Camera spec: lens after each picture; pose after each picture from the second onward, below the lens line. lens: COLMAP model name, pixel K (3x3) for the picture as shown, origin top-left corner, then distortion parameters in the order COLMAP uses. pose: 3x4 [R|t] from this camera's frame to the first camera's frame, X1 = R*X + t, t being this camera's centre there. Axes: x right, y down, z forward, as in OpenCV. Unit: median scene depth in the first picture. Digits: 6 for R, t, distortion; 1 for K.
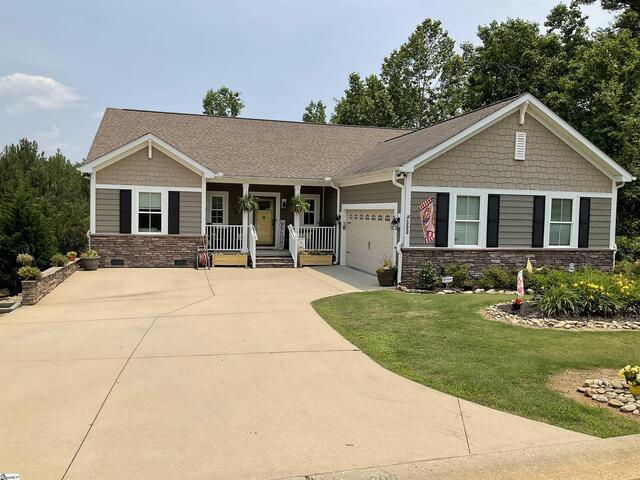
lens RADIAL K [[532.7, 0, 320.0], [0, 532.7, 240.0], [0, 0, 1]] dist [0.092090, -0.170065]
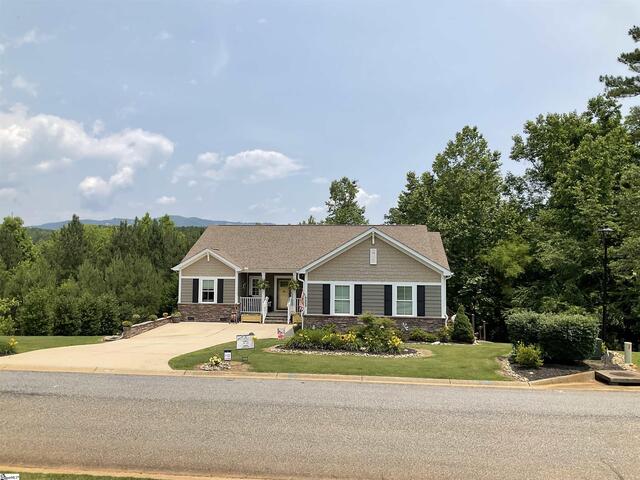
lens RADIAL K [[532.7, 0, 320.0], [0, 532.7, 240.0], [0, 0, 1]] dist [0.092090, -0.170065]
pose [[0.932005, -0.030101, -0.361194, 0.689650], [-0.005472, 0.995263, -0.097063, -0.049294], [0.362405, 0.092440, 0.927425, -0.547586]]
